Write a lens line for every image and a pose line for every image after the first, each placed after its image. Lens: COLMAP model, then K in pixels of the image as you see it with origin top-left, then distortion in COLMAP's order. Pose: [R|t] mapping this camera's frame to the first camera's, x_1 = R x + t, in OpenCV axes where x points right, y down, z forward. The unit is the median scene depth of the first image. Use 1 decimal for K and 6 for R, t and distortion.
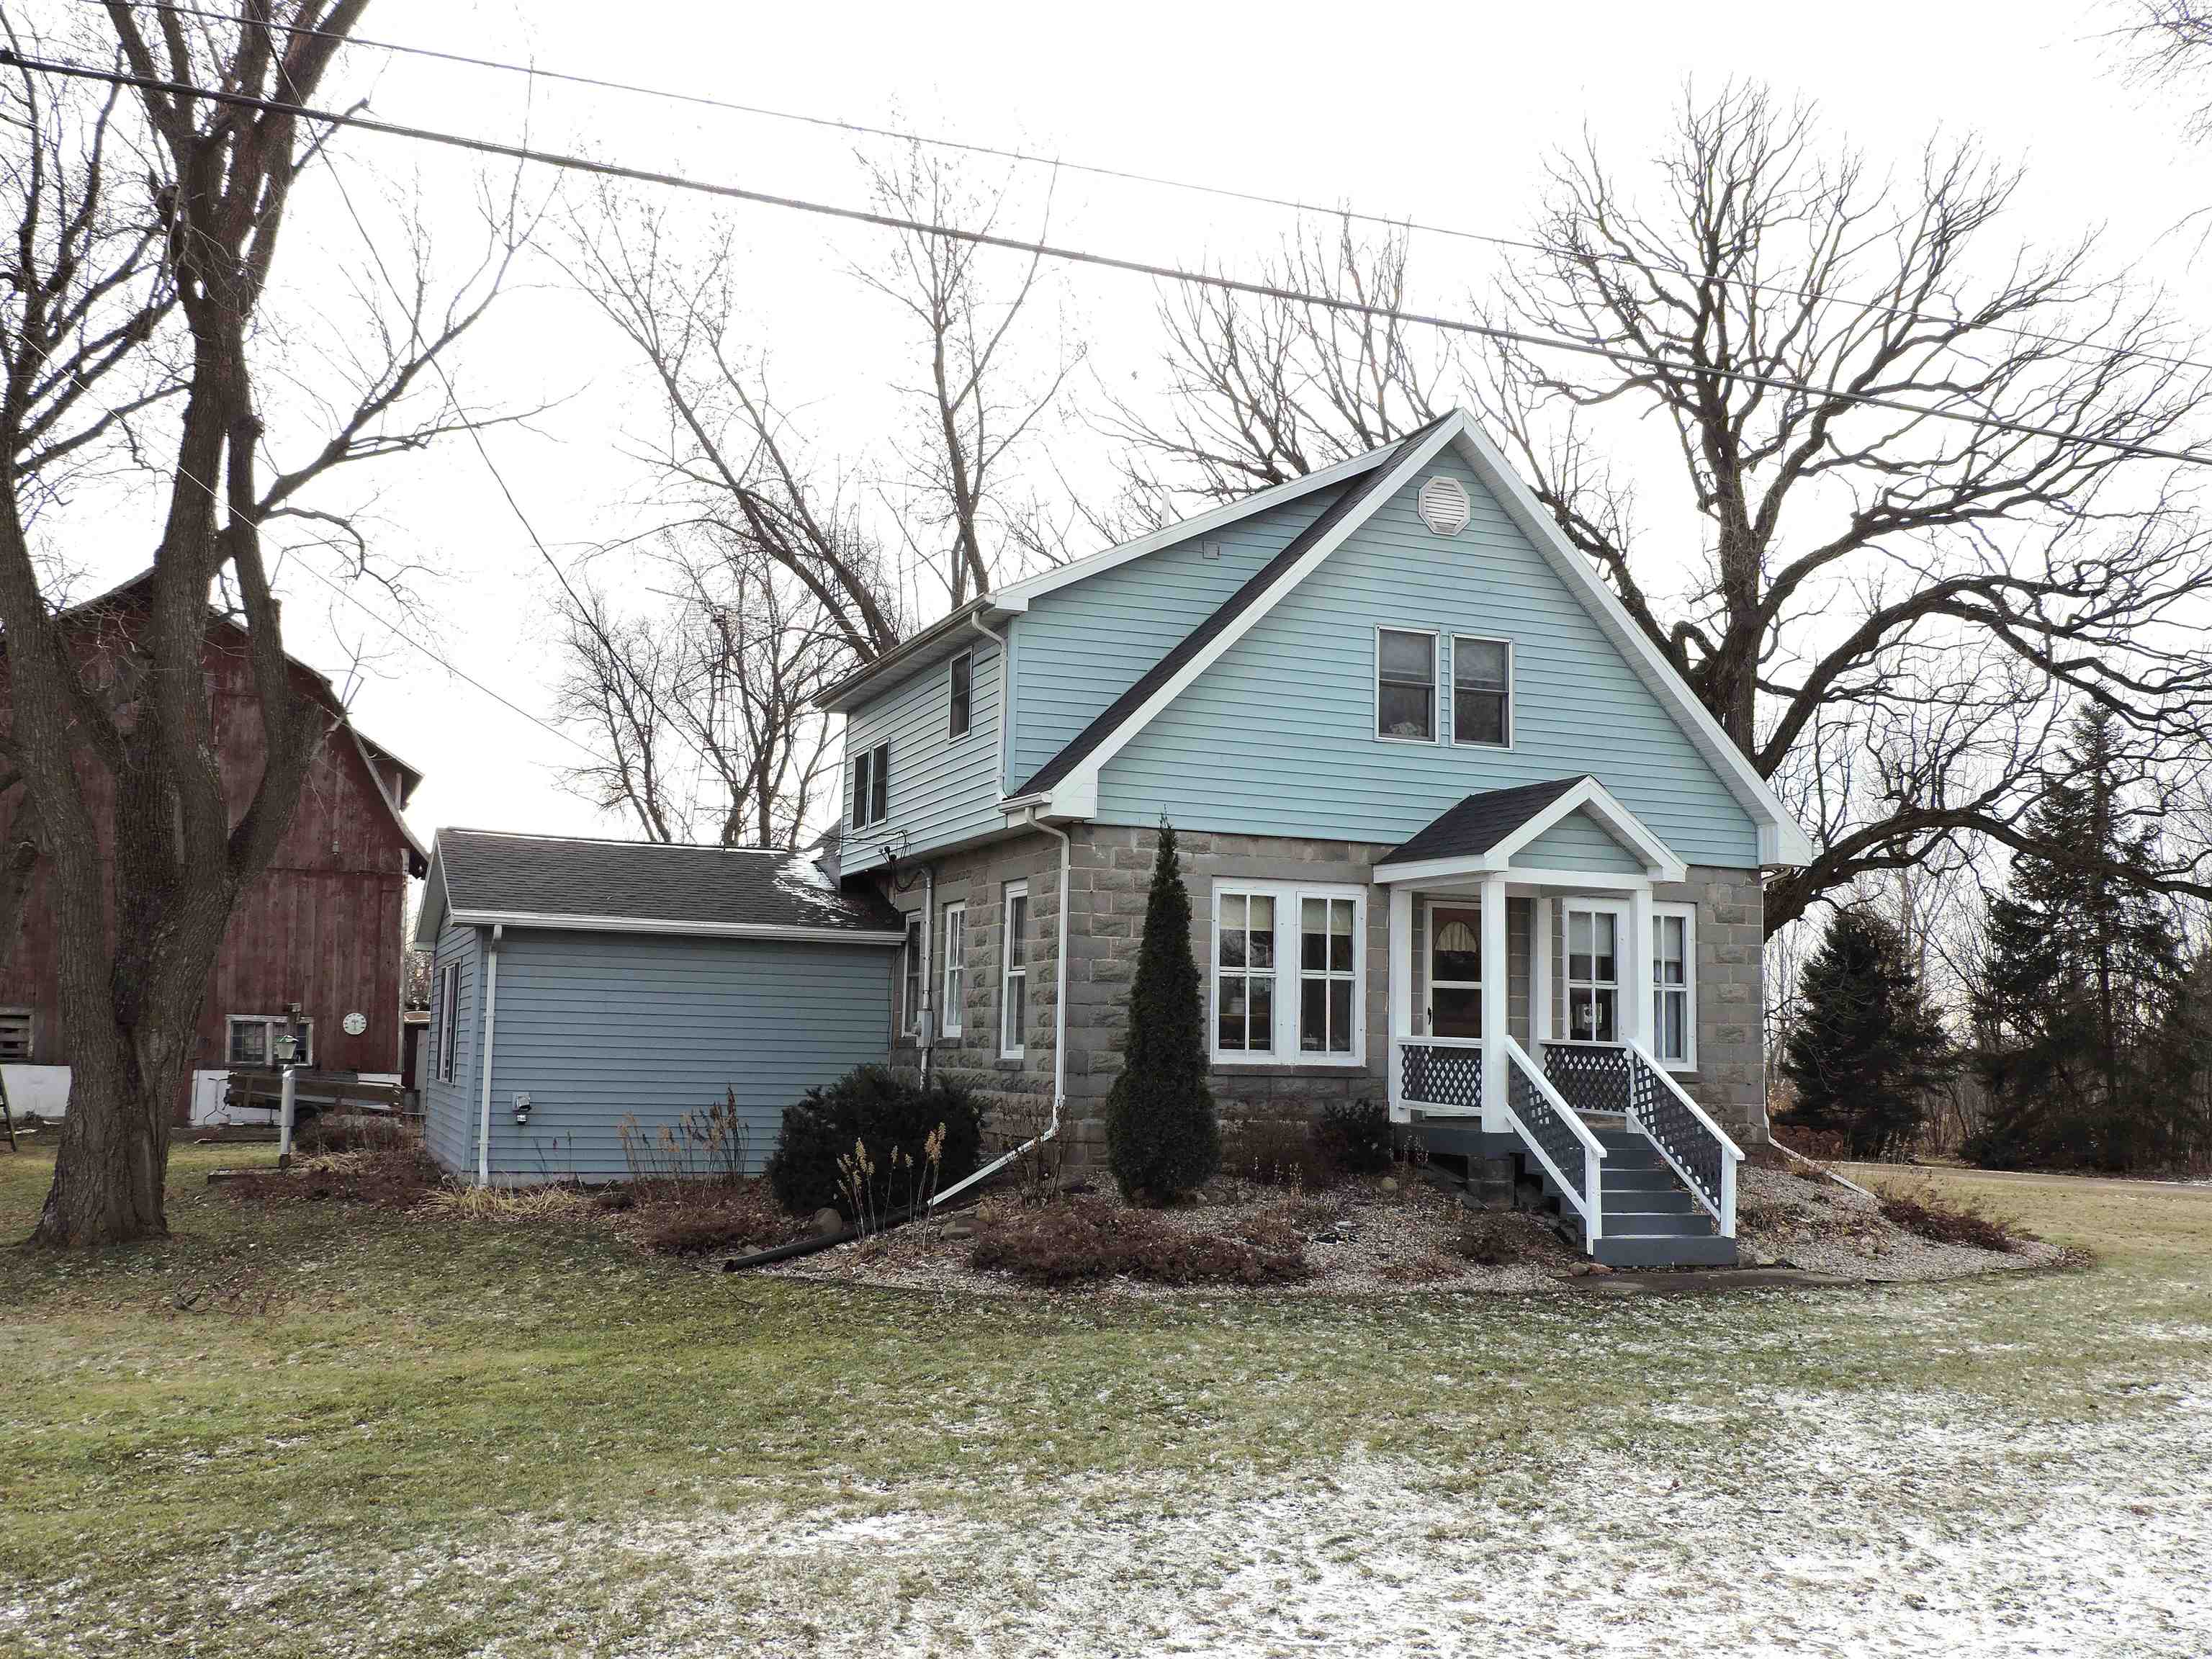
lens RADIAL K [[2081.1, 0, 1106.0], [0, 2081.1, 829.5], [0, 0, 1]] dist [-0.012640, -0.002071]
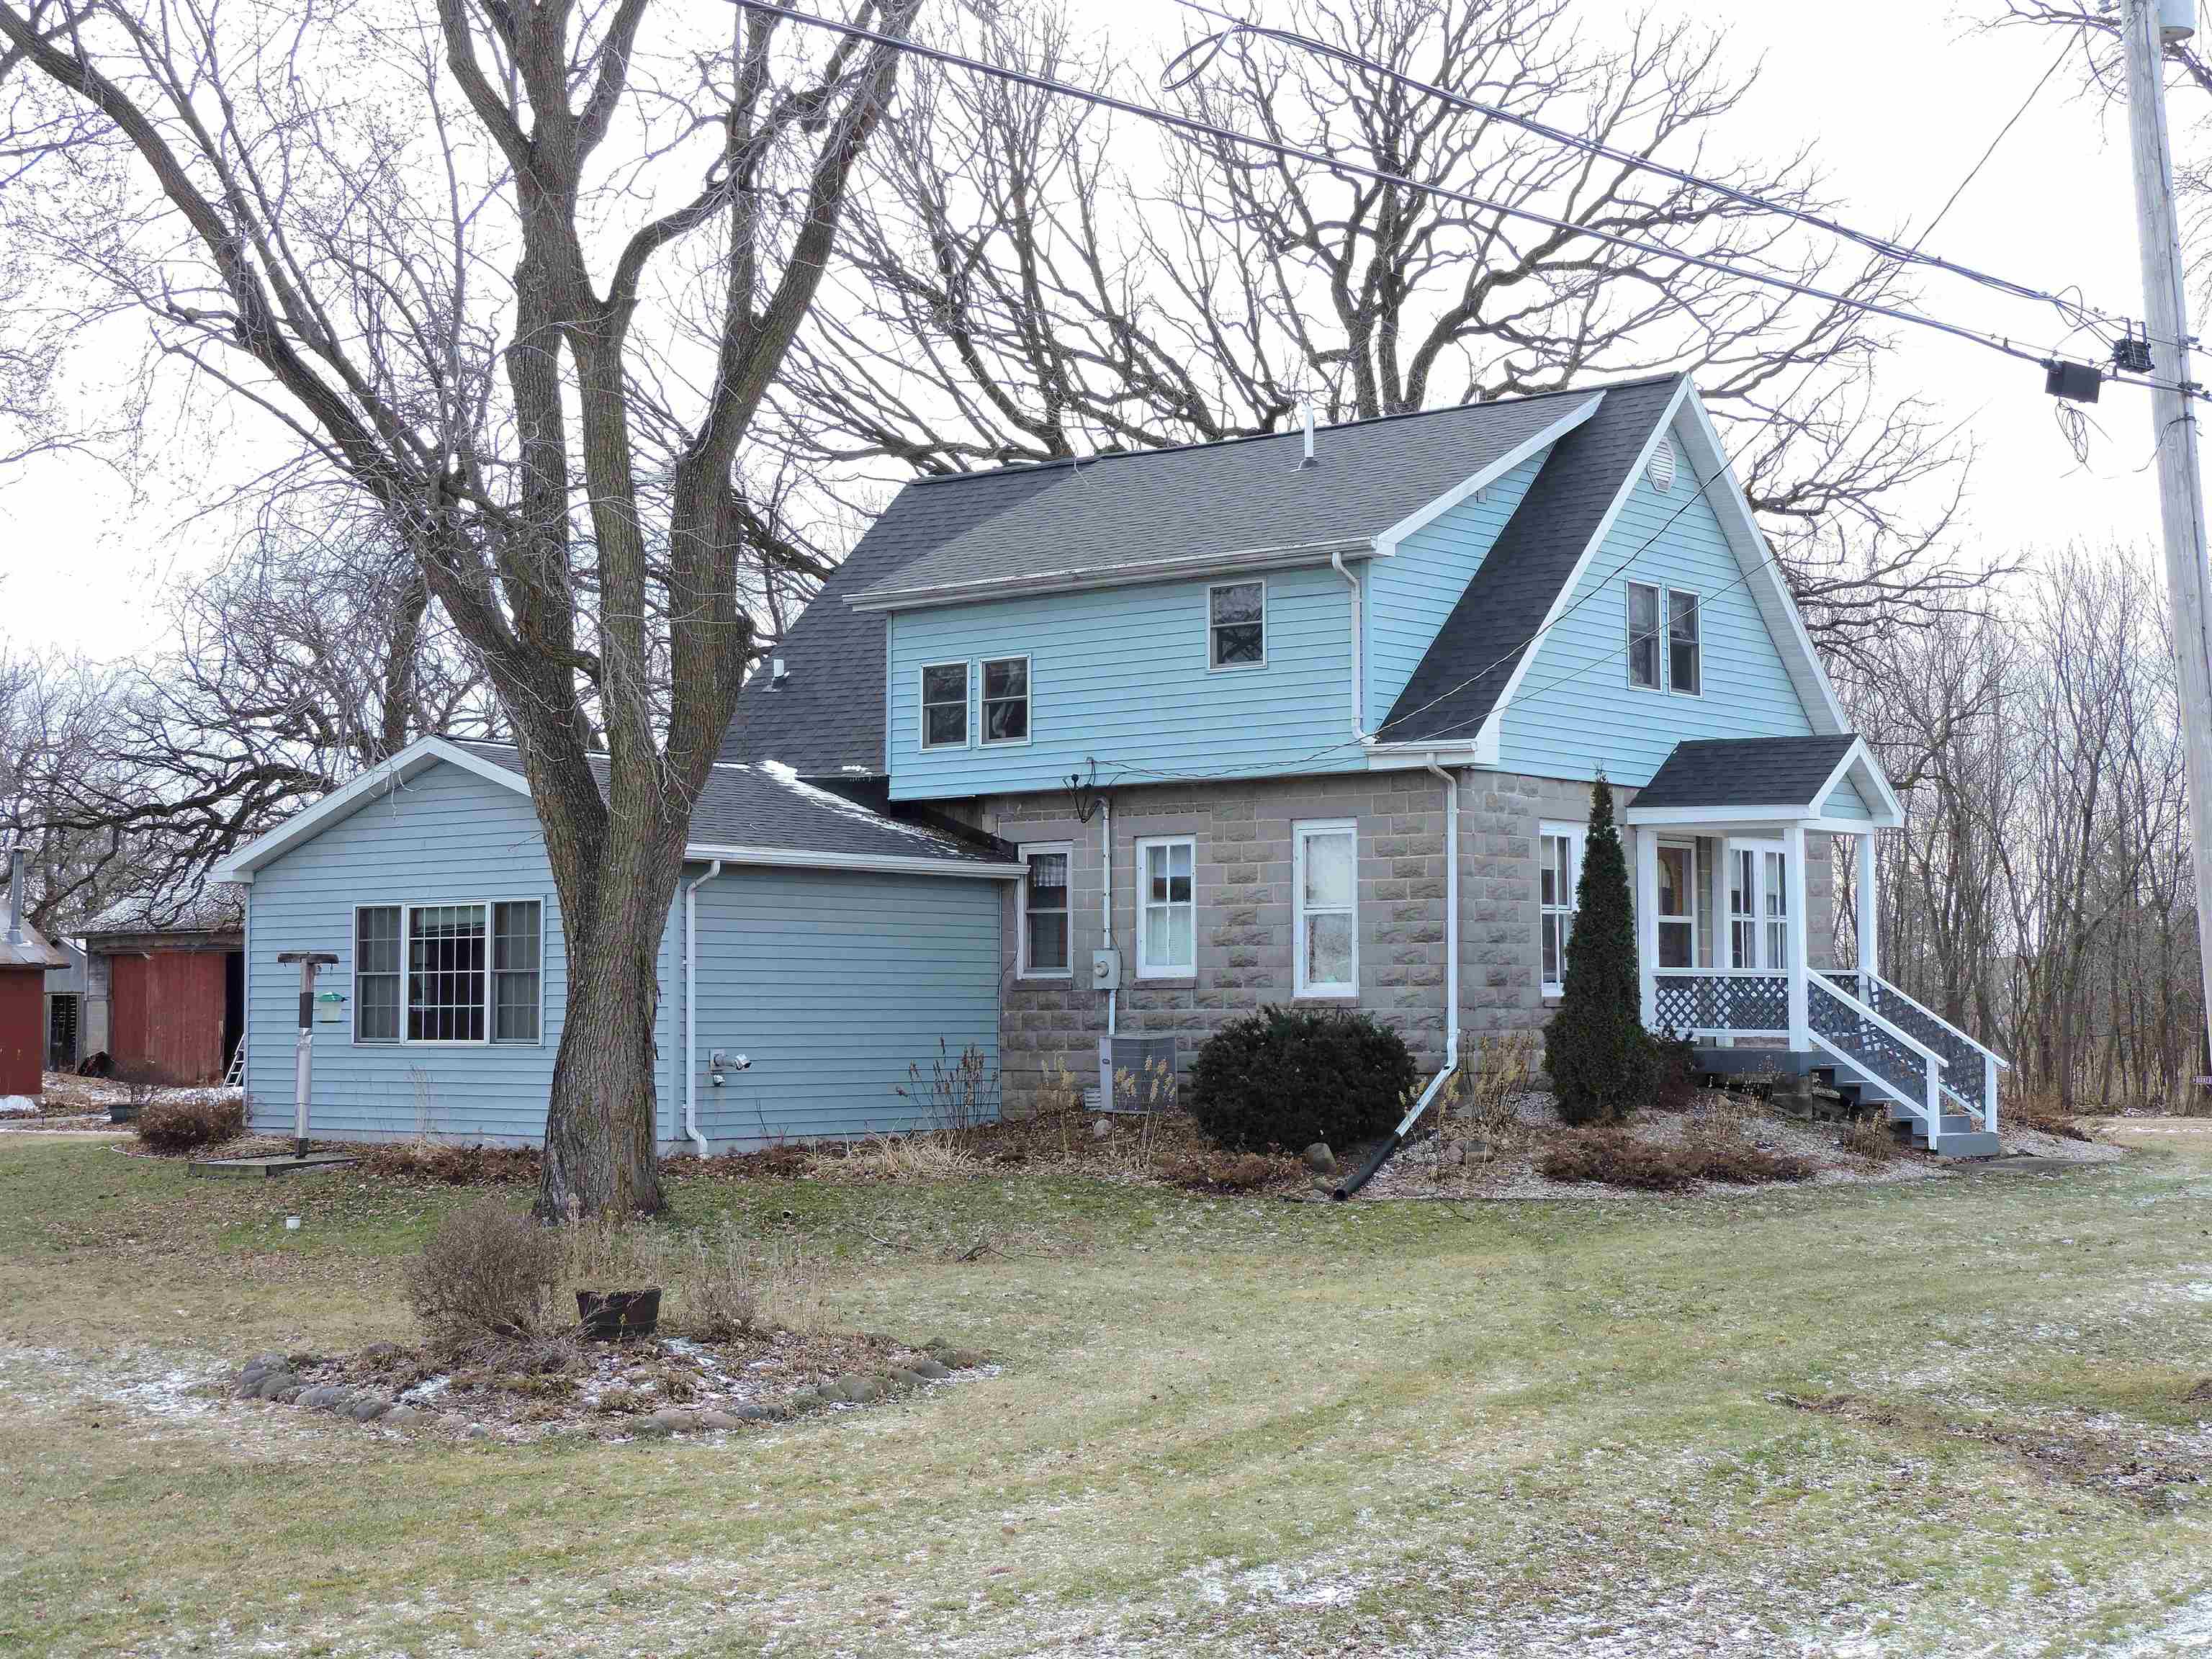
lens RADIAL K [[3186.8, 0, 1106.0], [0, 3186.8, 829.5], [0, 0, 1]] dist [-0.030625, -0.044469]
pose [[0.879037, 0.004484, 0.476732, -0.850961], [-0.030745, 0.998407, 0.047300, -0.039072], [-0.475761, -0.056235, 0.877775, -0.286324]]
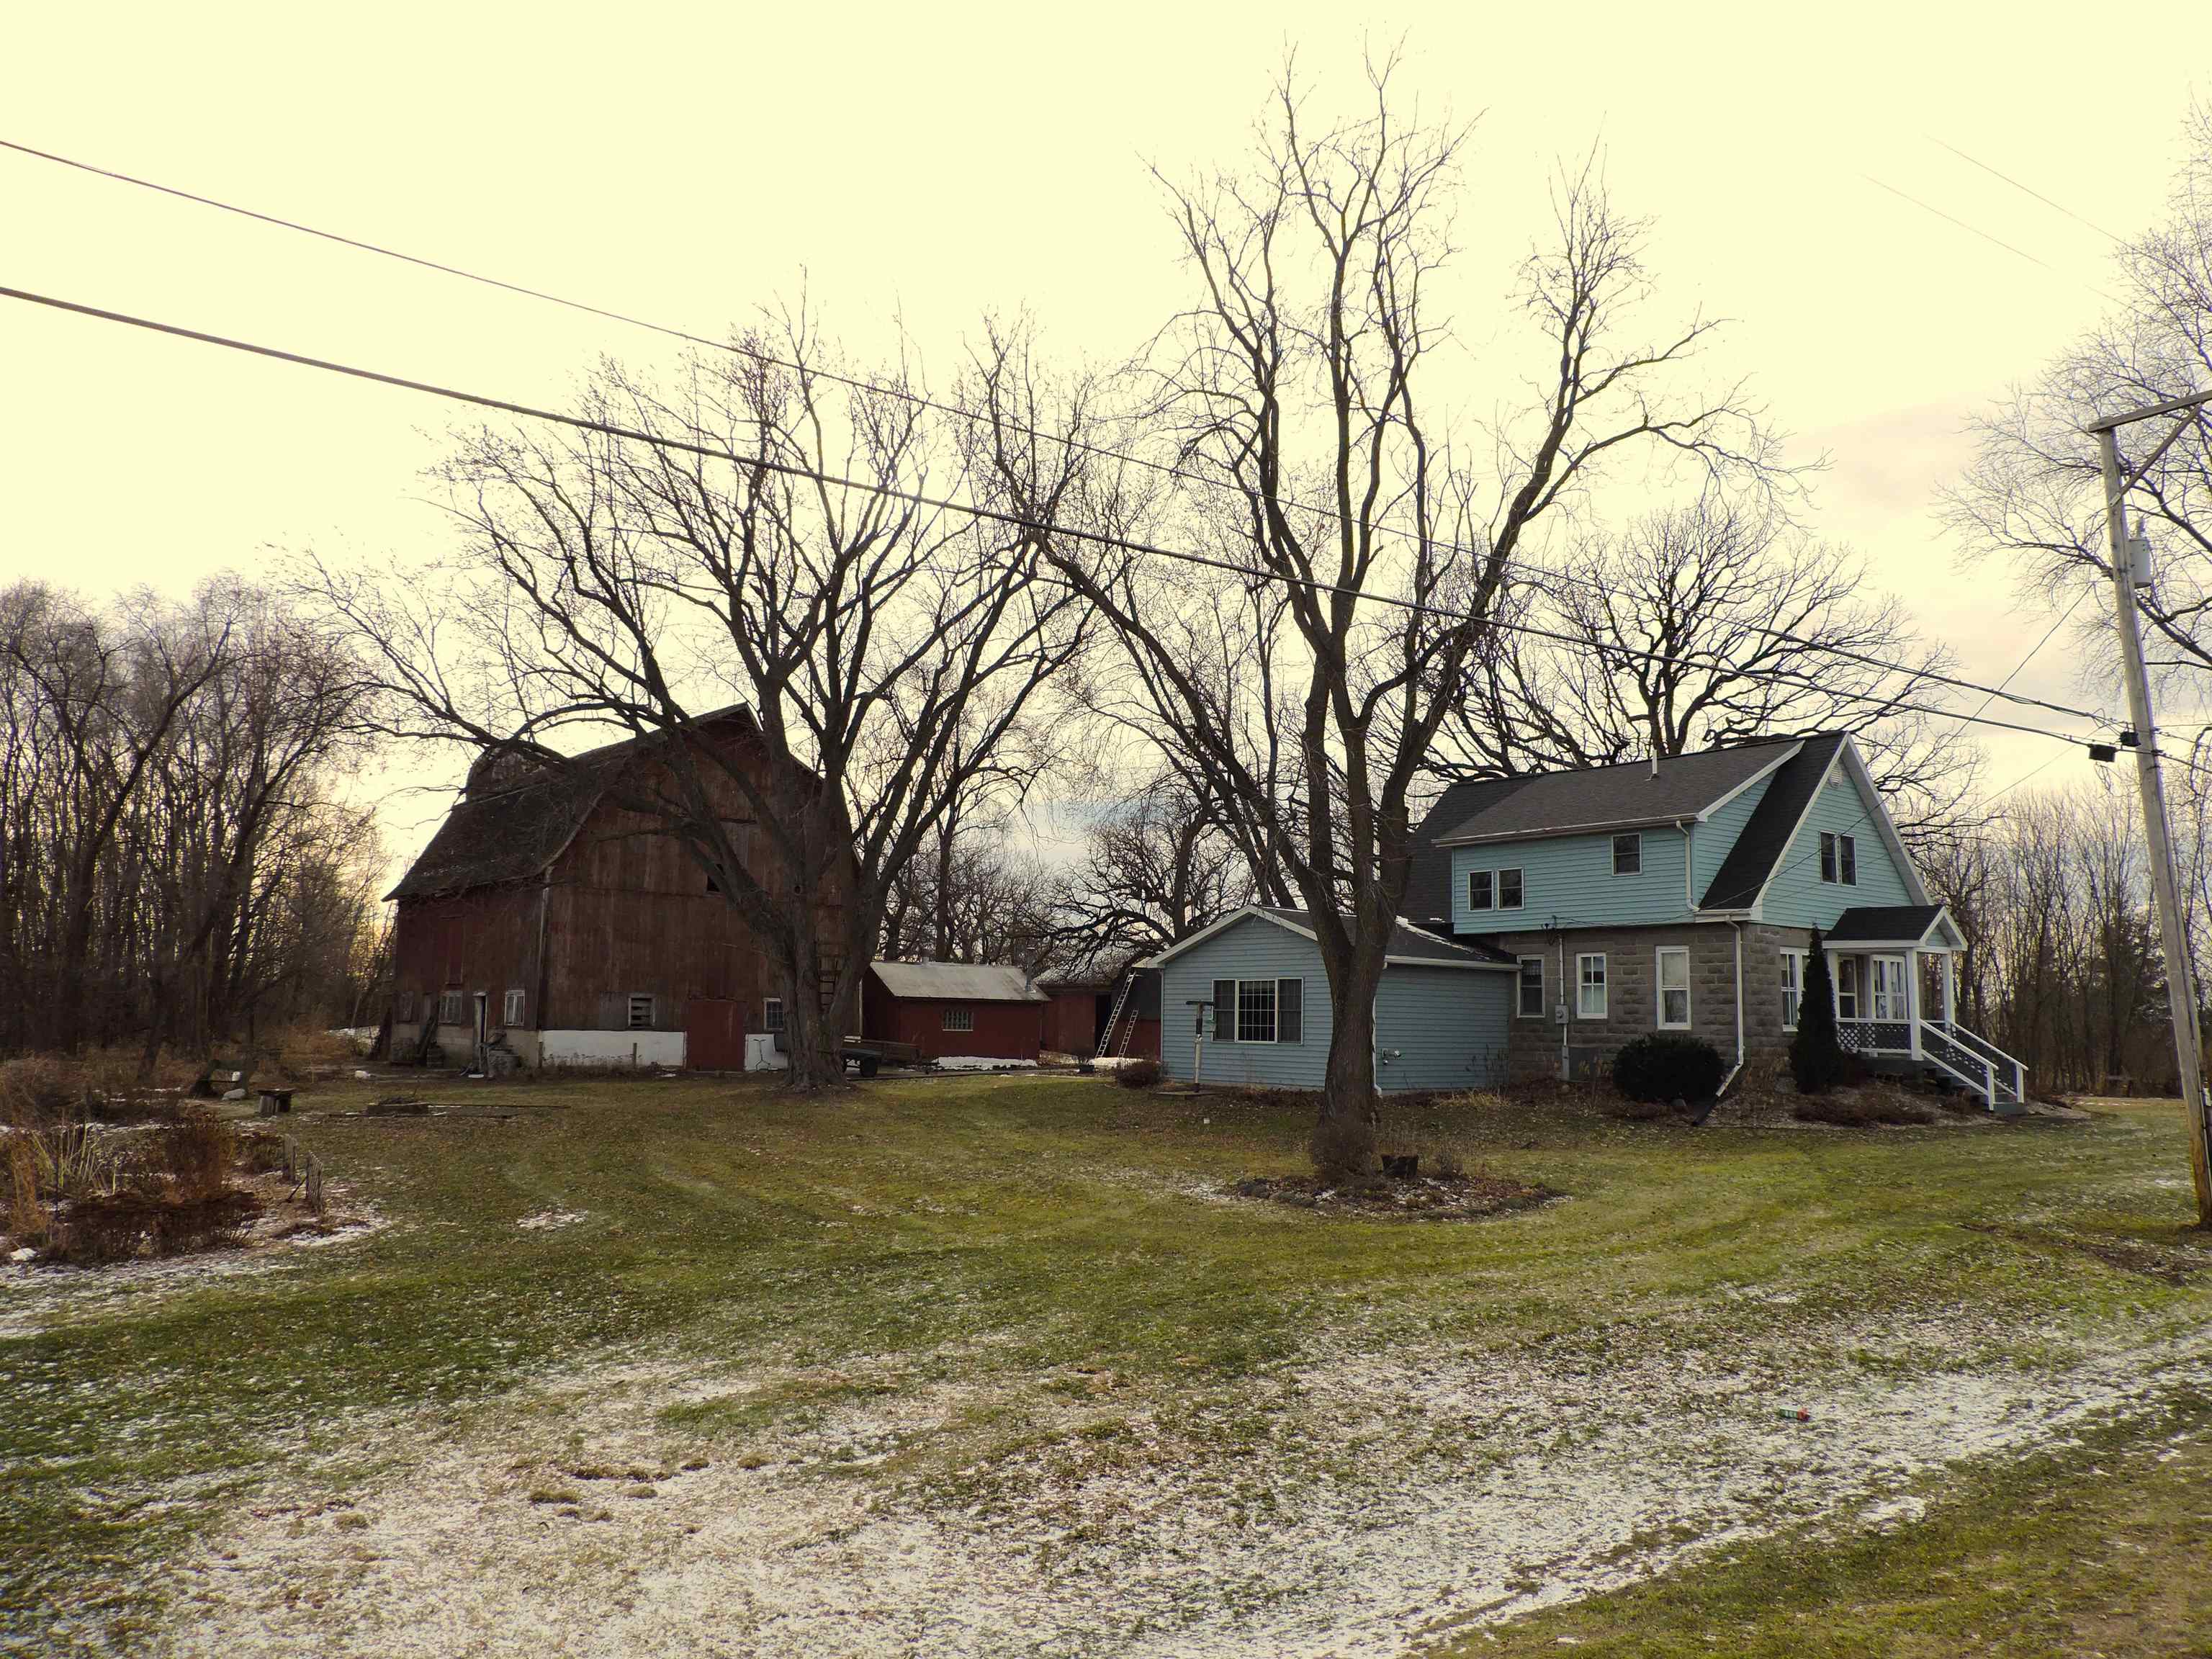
lens RADIAL K [[1528.3, 0, 1103.9], [0, 1528.3, 857.9], [0, 0, 1]] dist [-0.035912, 0.000919]
pose [[0.966913, 0.024700, 0.253907, -0.983331], [-0.026283, 0.999651, 0.002841, -0.052986], [-0.253748, -0.009420, 0.967224, -0.344257]]
